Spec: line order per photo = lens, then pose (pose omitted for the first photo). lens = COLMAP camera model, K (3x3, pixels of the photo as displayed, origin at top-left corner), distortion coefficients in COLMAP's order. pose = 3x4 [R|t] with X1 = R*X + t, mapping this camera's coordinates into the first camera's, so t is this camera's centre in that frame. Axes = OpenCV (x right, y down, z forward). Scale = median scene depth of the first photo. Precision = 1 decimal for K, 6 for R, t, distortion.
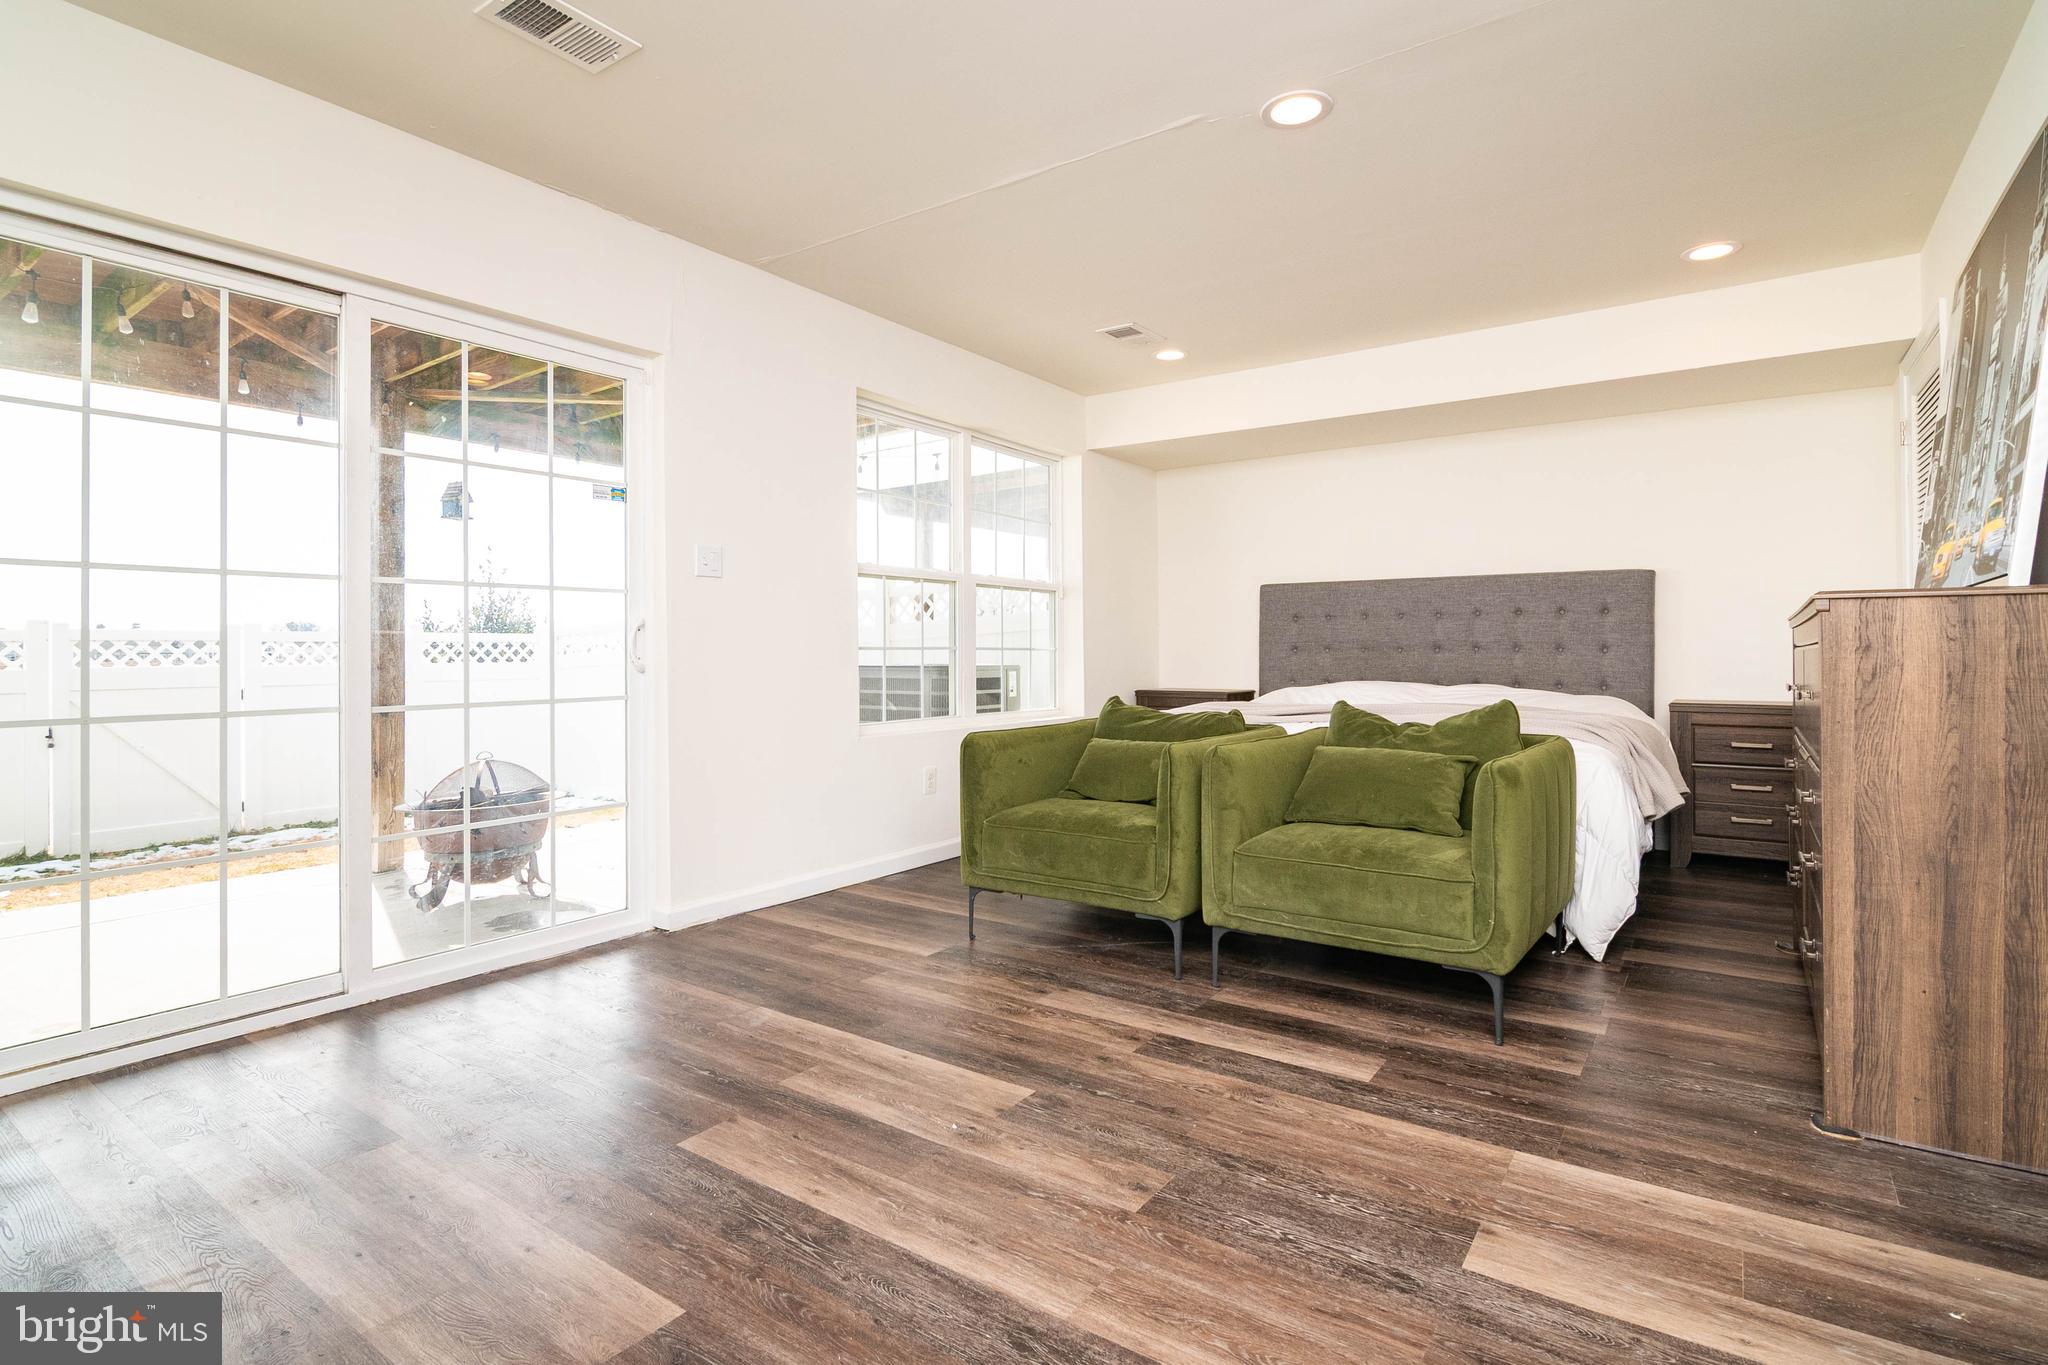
lens RADIAL K [[1018.0, 0, 1025.2], [0, 1018.0, 661.7], [0, 0, 1]] dist [-0.004714, -0.001166]
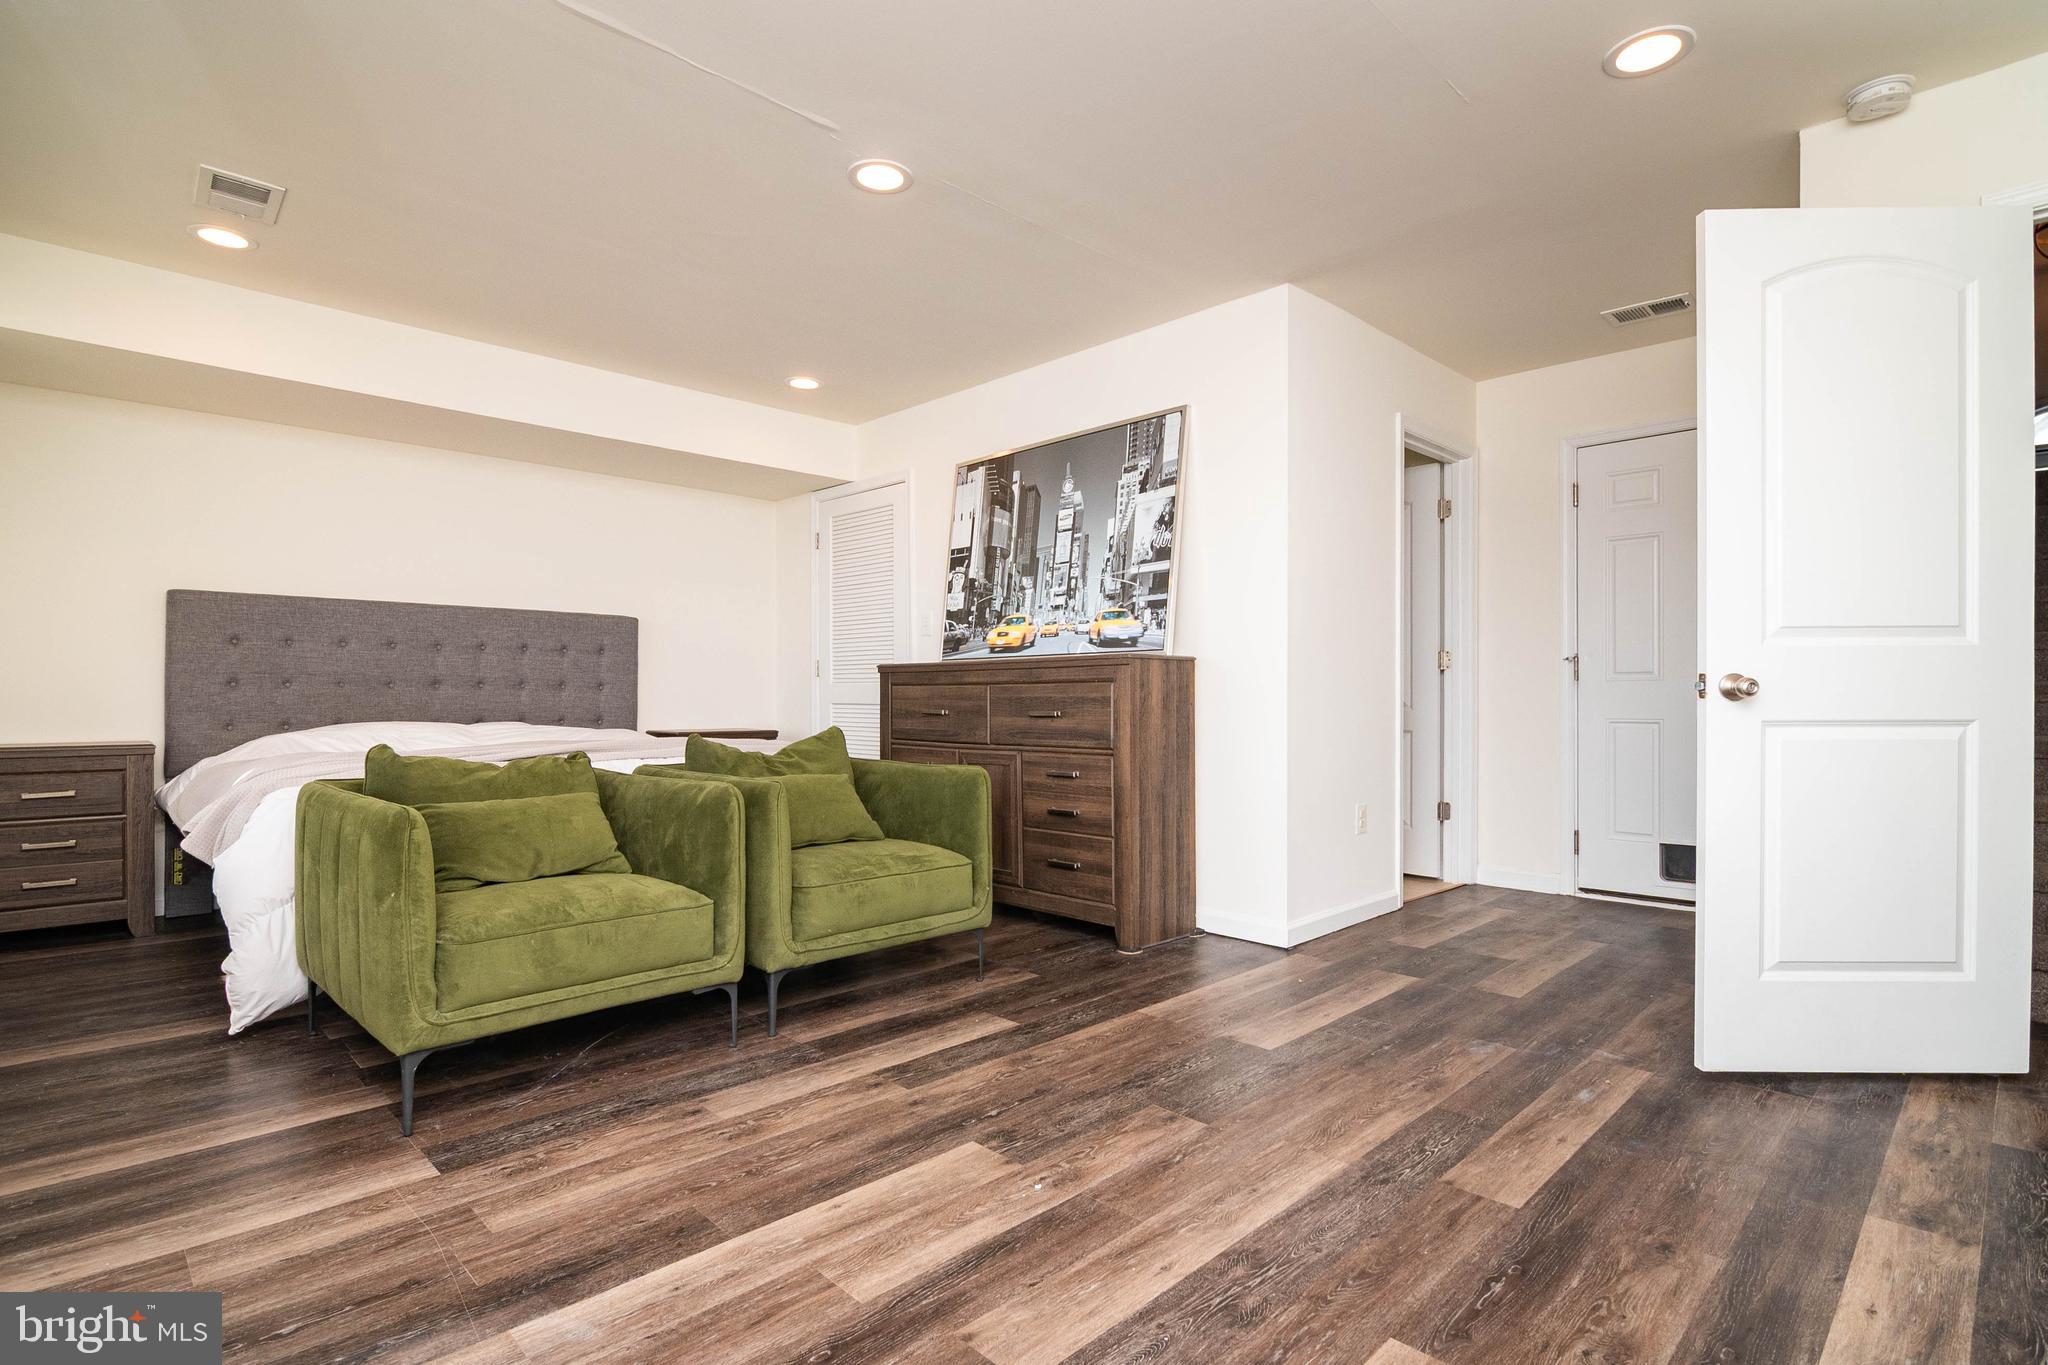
lens RADIAL K [[1018.0, 0, 1026.3], [0, 1018.0, 701.3], [0, 0, 1]] dist [-0.004714, -0.001166]
pose [[0.161538, -0.001380, 0.986866, -0.832642], [0.007463, 0.999972, 0.000177, 0.013110], [-0.986838, 0.007336, 0.161544, 0.726338]]
